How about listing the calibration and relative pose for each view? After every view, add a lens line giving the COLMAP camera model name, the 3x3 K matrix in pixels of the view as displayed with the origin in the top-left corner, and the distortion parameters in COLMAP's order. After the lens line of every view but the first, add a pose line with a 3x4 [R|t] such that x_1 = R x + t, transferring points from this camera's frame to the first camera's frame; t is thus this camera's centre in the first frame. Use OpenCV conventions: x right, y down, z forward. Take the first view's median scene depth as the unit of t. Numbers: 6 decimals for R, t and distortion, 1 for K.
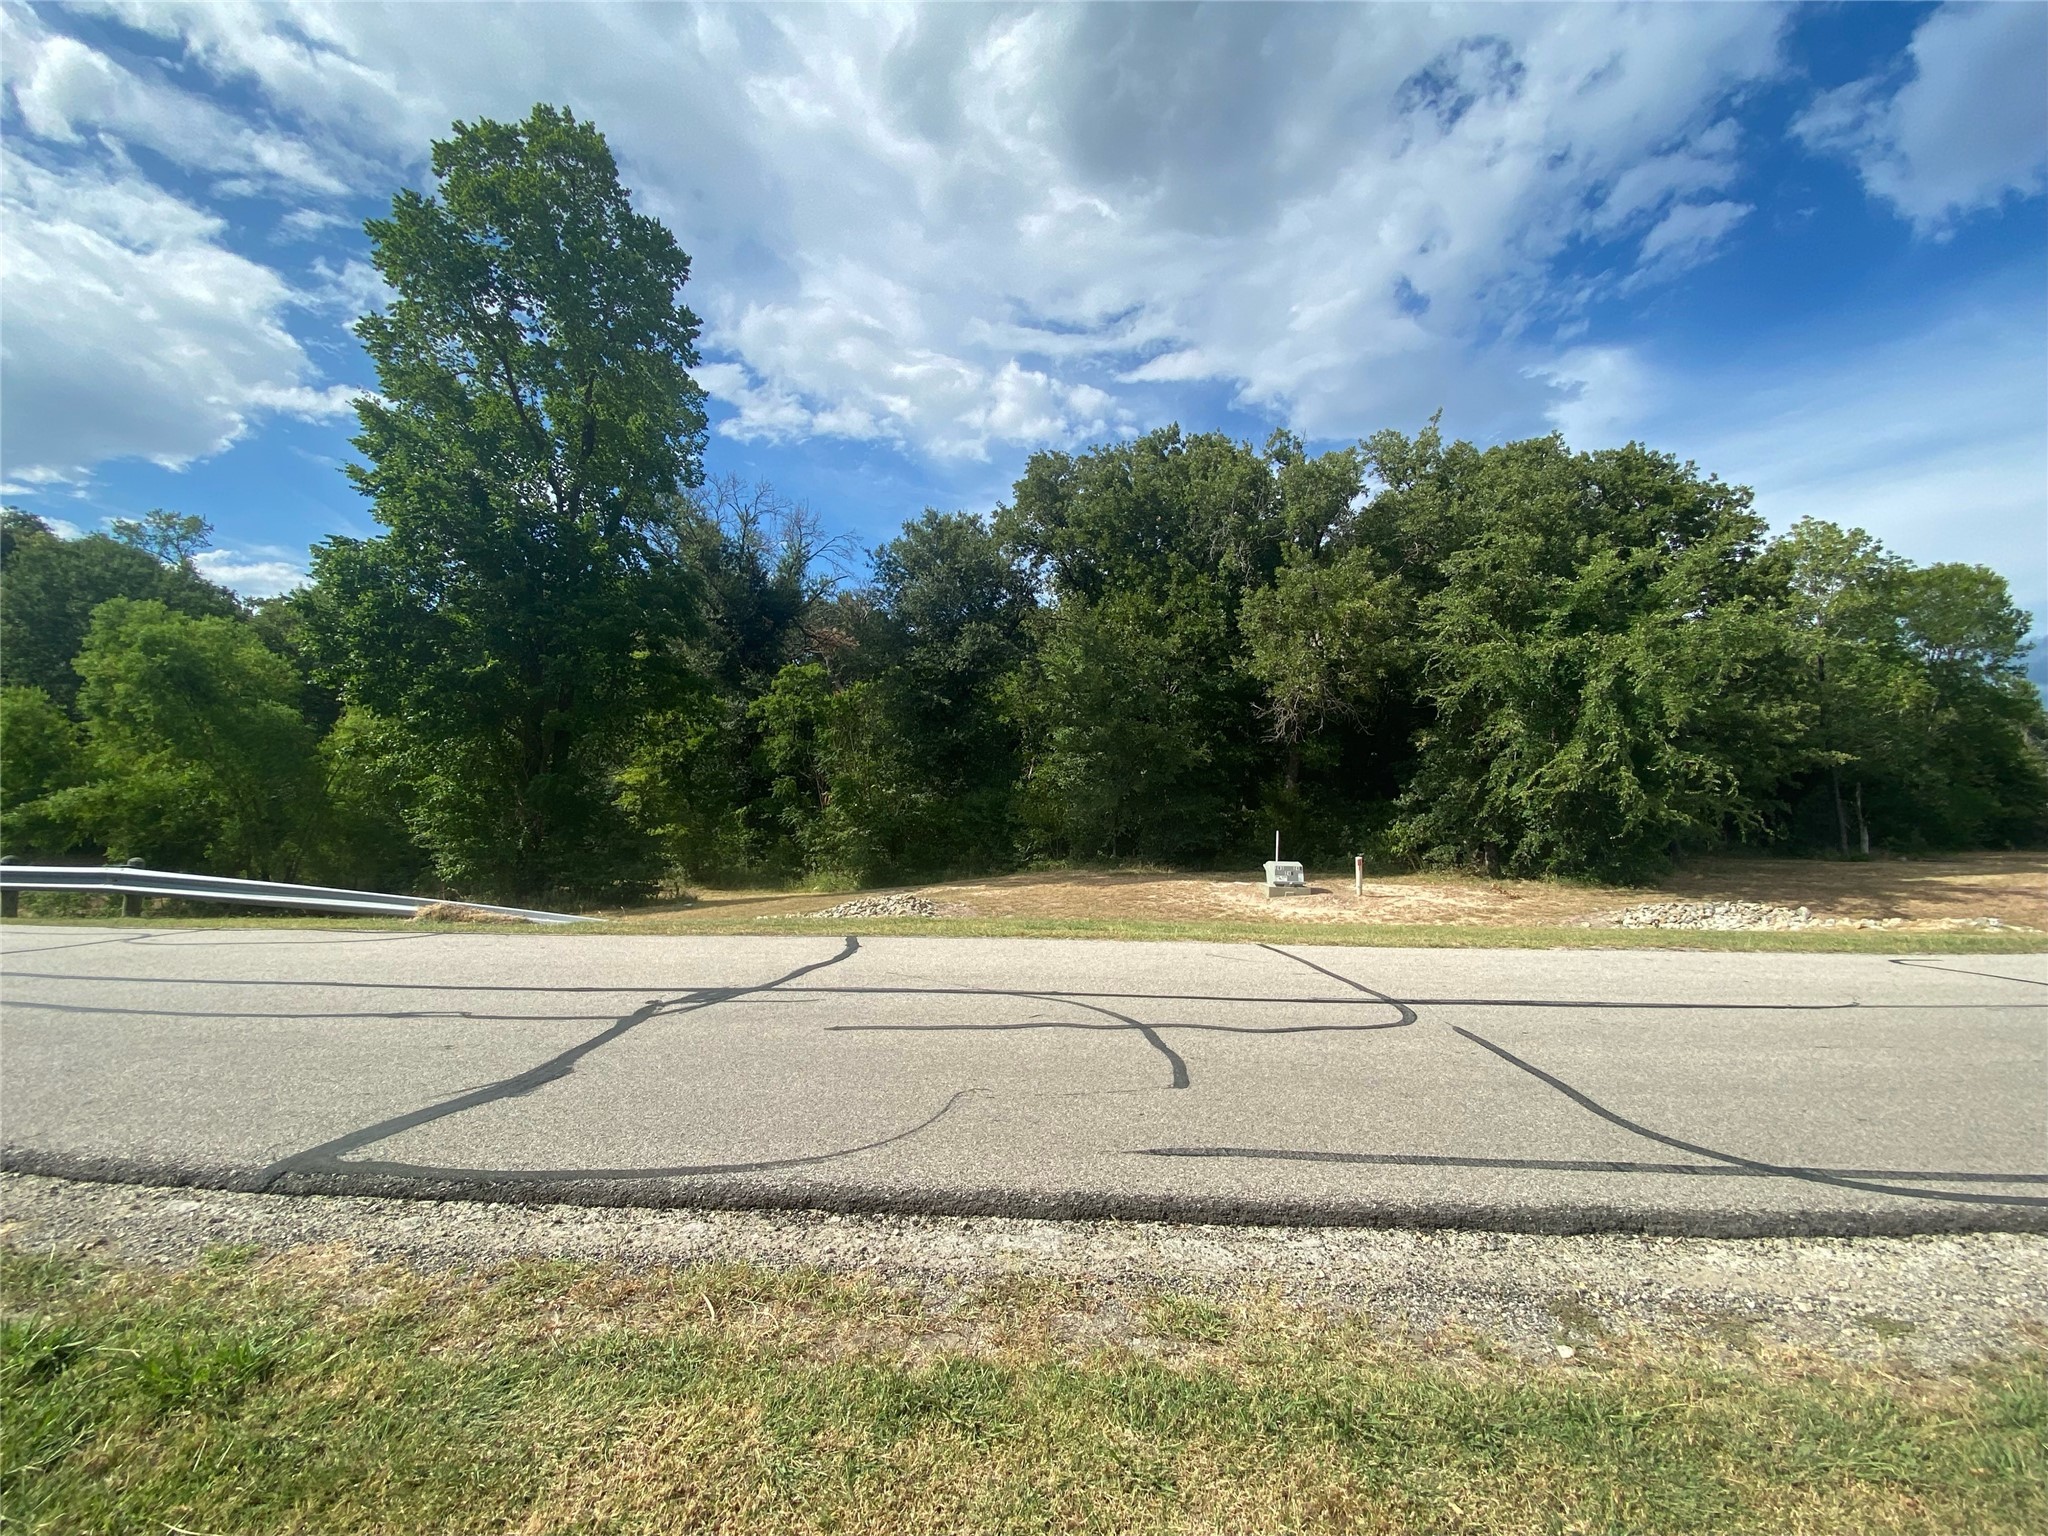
lens RADIAL K [[843.2, 0, 1008.4], [0, 843.2, 774.6], [0, 0, 1]] dist [0.012845, -0.019999]
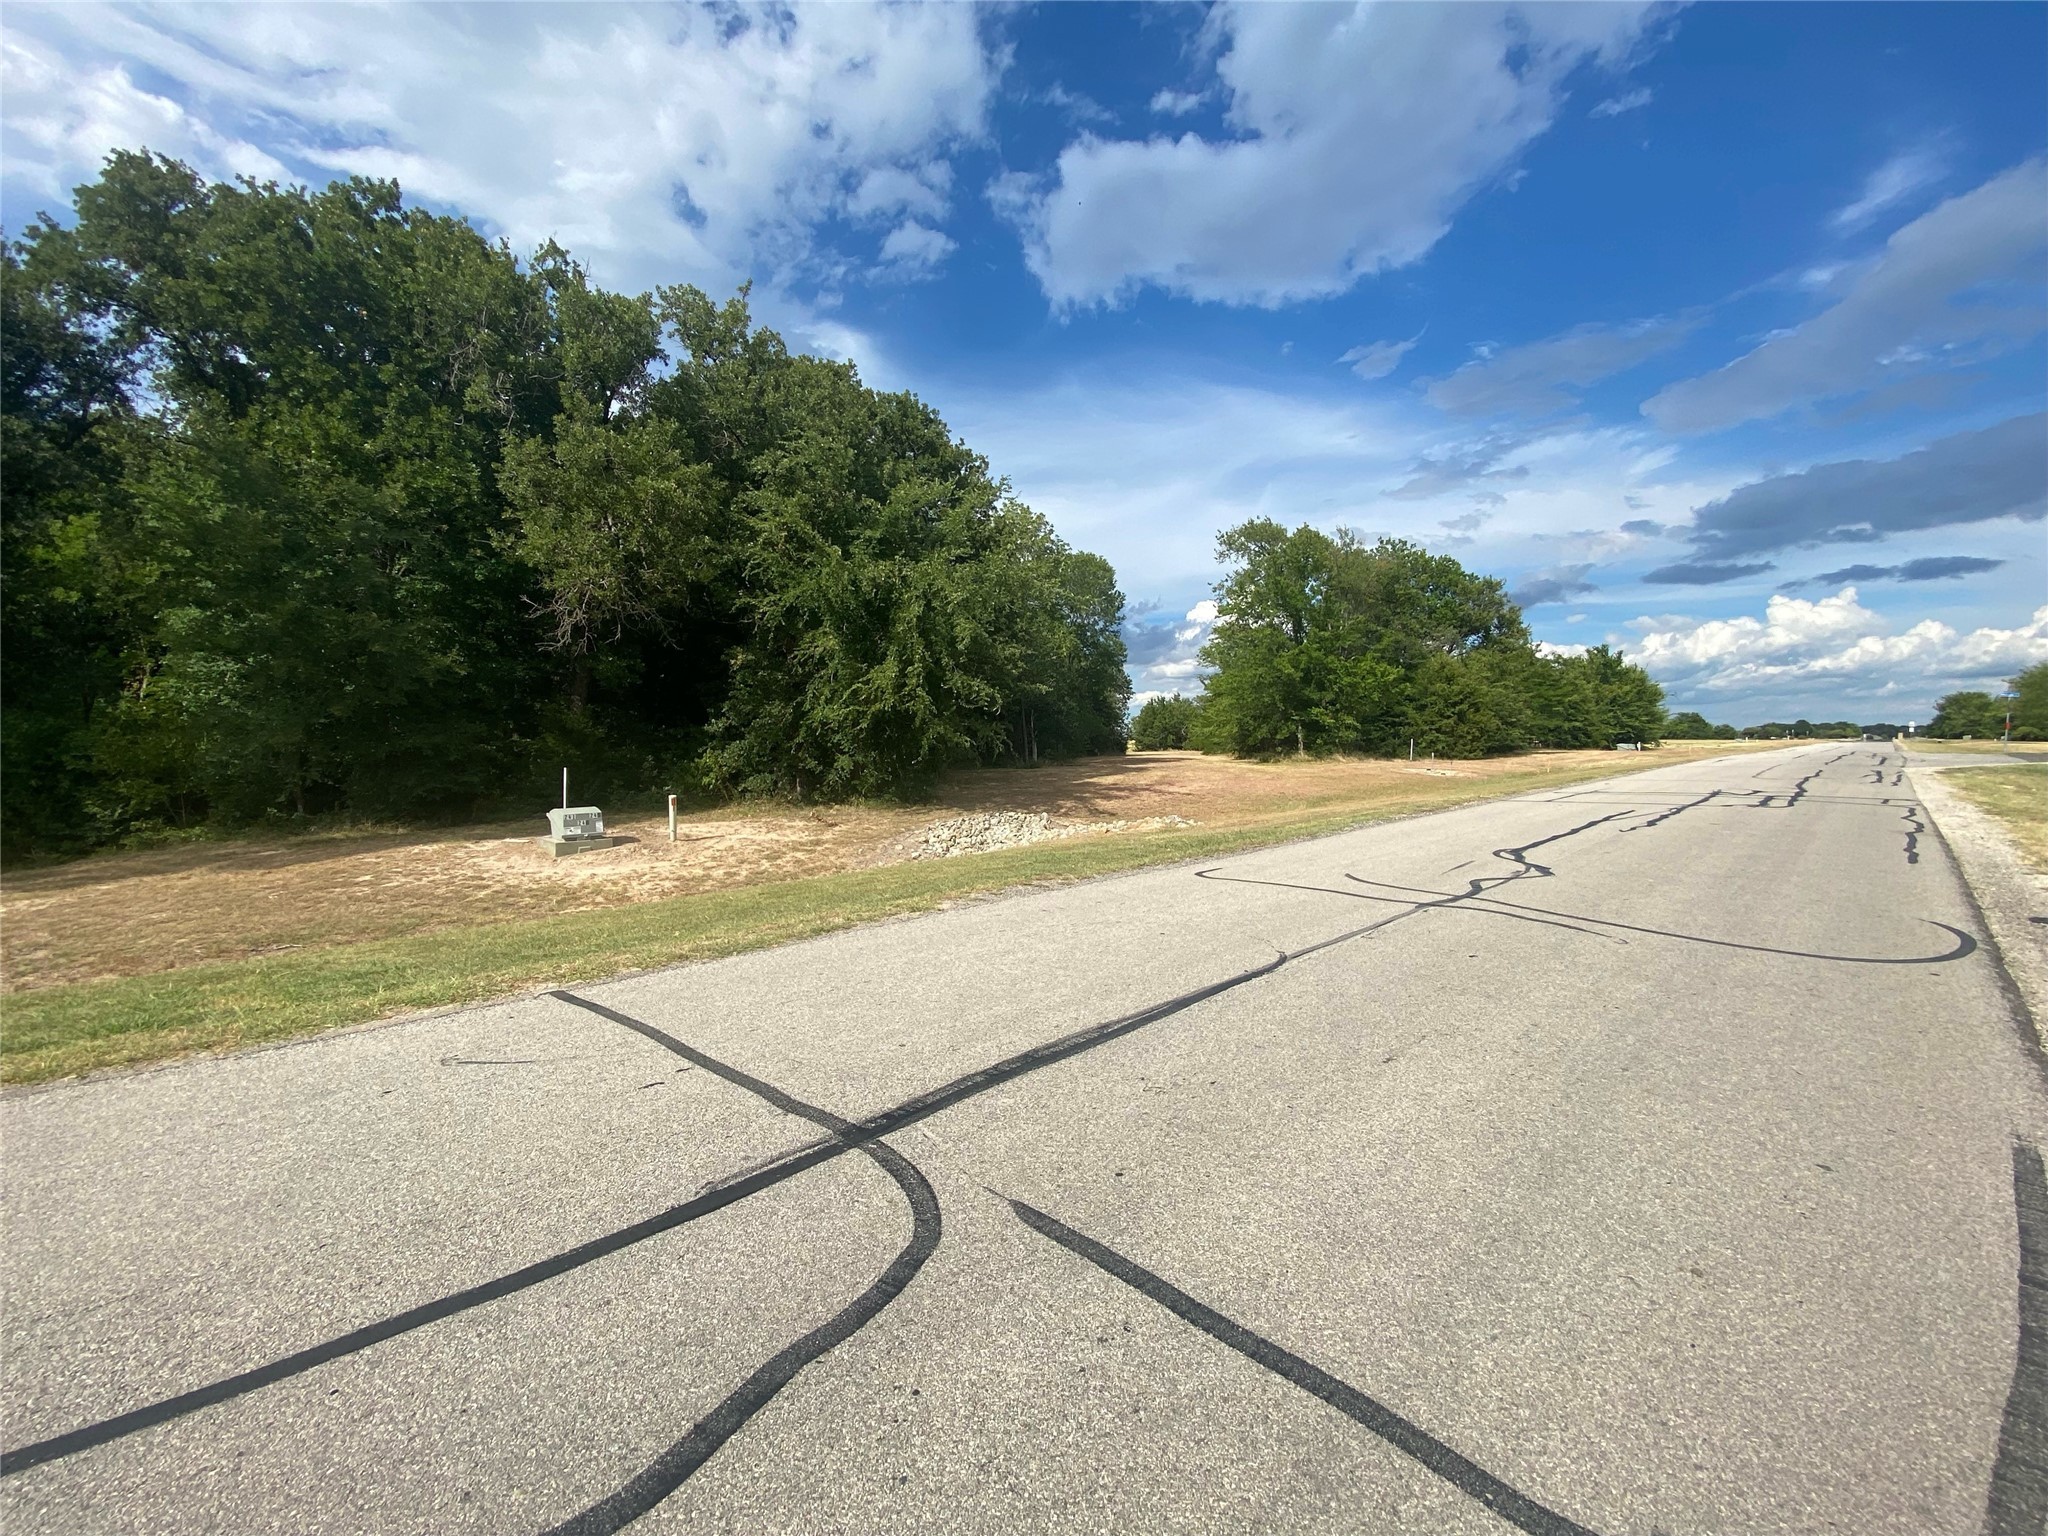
lens RADIAL K [[843.2, 0, 1008.4], [0, 843.2, 774.6], [0, 0, 1]] dist [0.012845, -0.019999]
pose [[0.695248, -0.048894, 0.717105, 0.039678], [-0.012836, 0.996680, 0.080400, 0.006088], [-0.718655, -0.065102, 0.692312, 0.149116]]
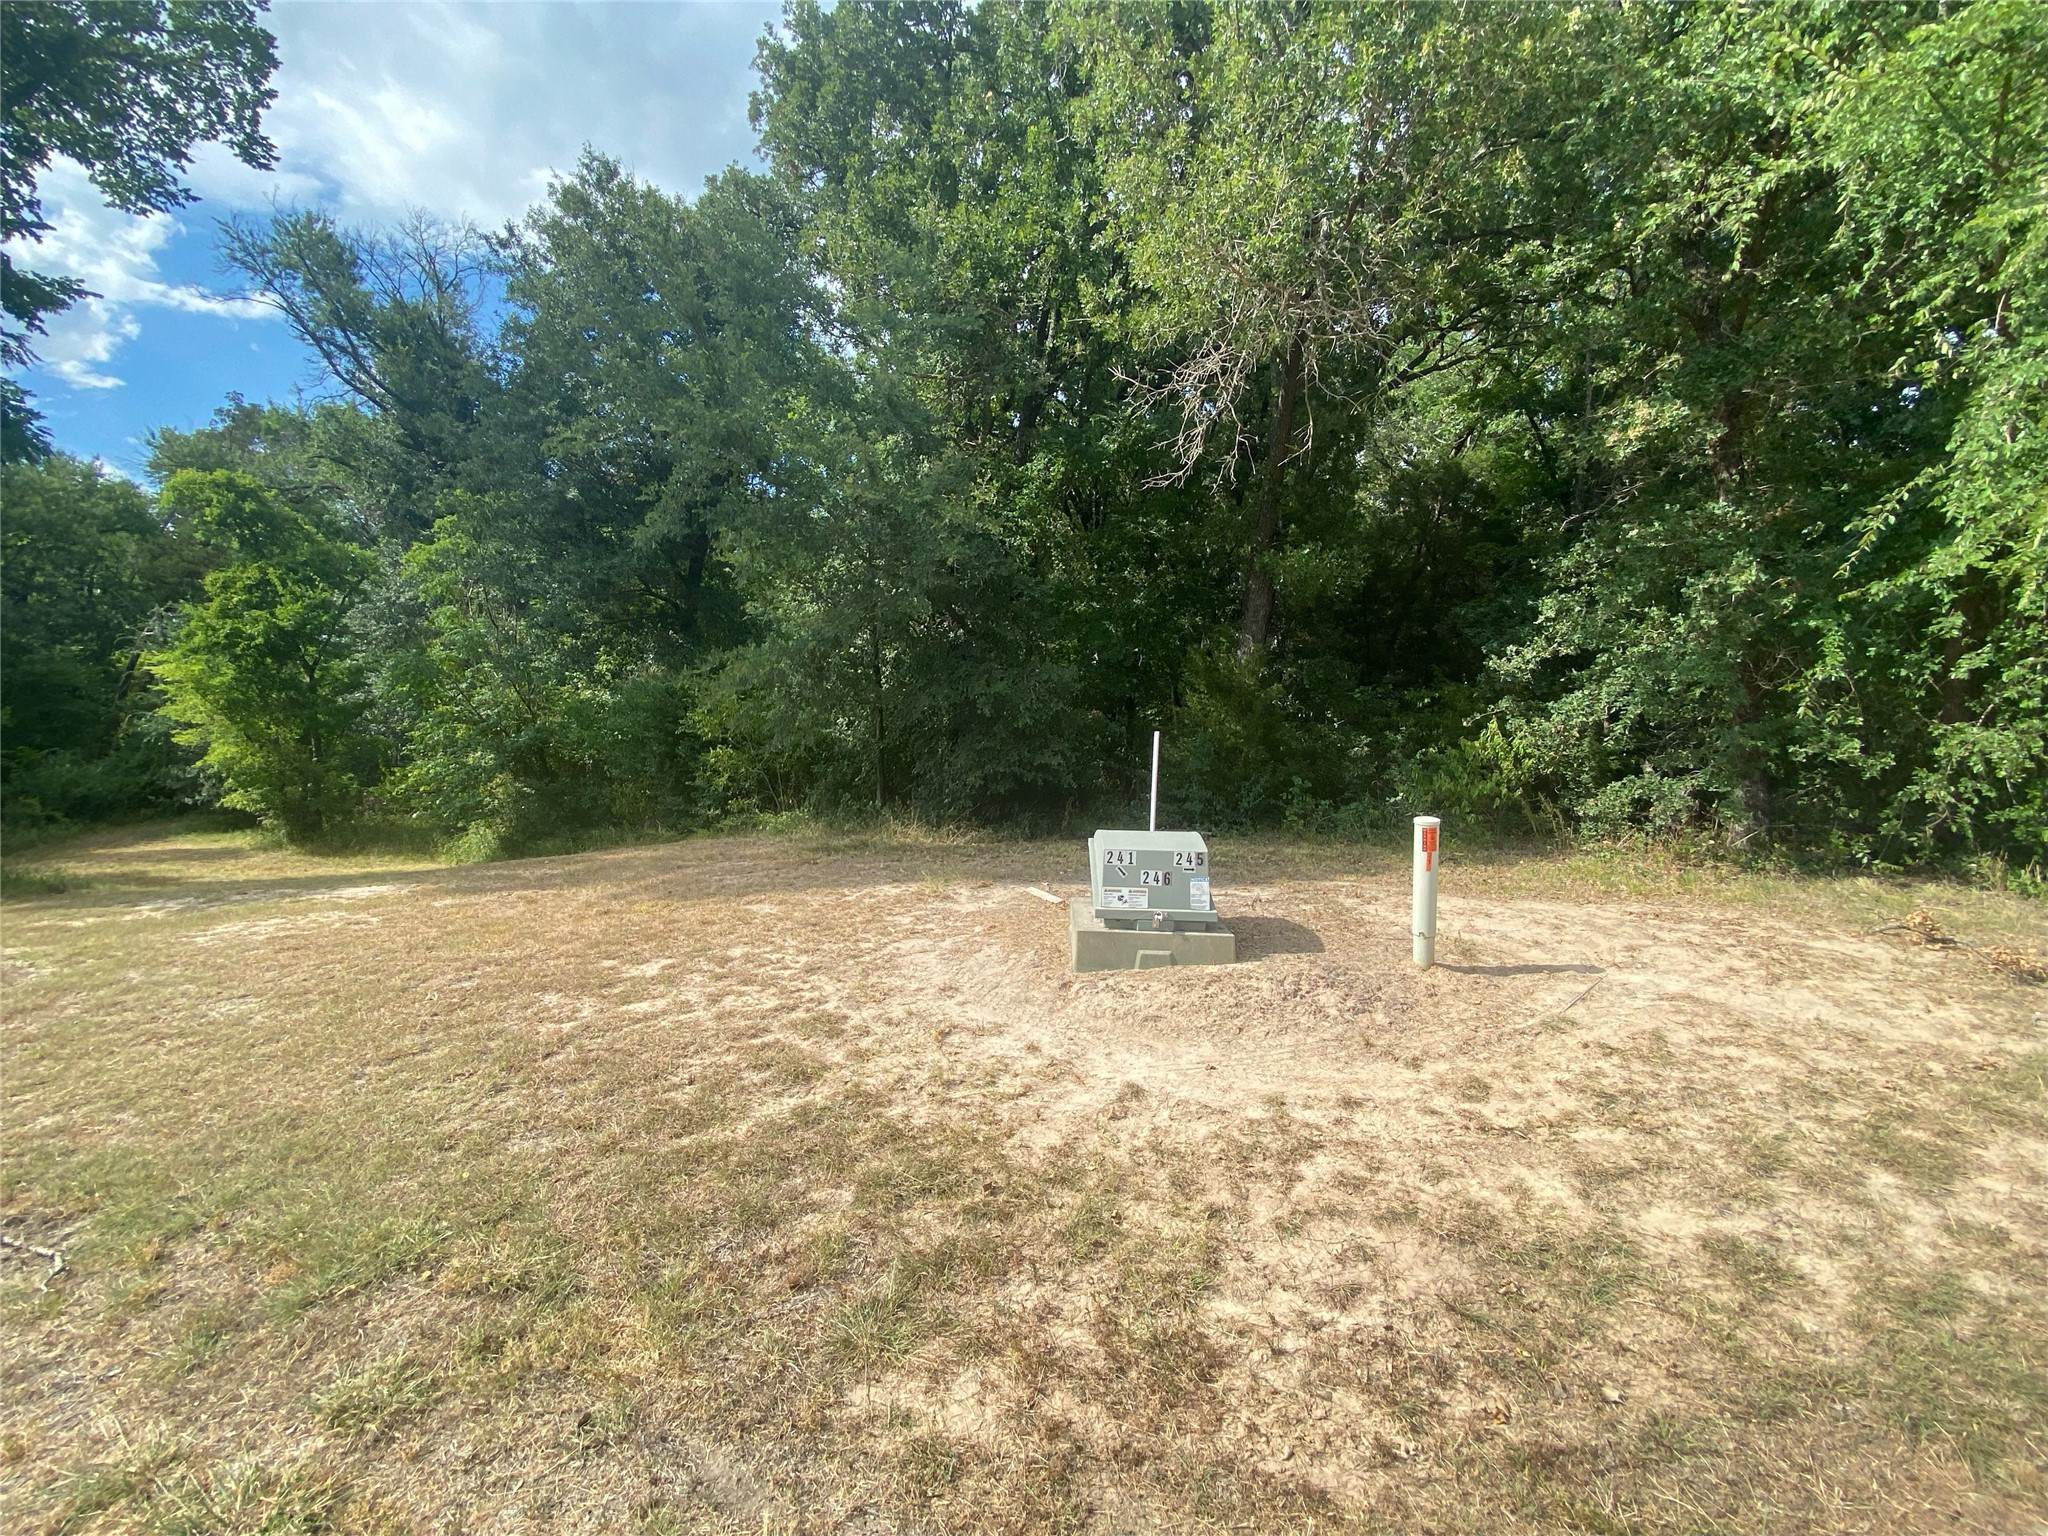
lens RADIAL K [[843.2, 0, 1008.4], [0, 843.2, 774.6], [0, 0, 1]] dist [0.012845, -0.019999]
pose [[0.999998, 0.000511, -0.001951, 0.223507], [-0.000369, 0.997408, 0.071950, 0.052230], [0.001983, -0.071949, 0.997406, 0.576524]]
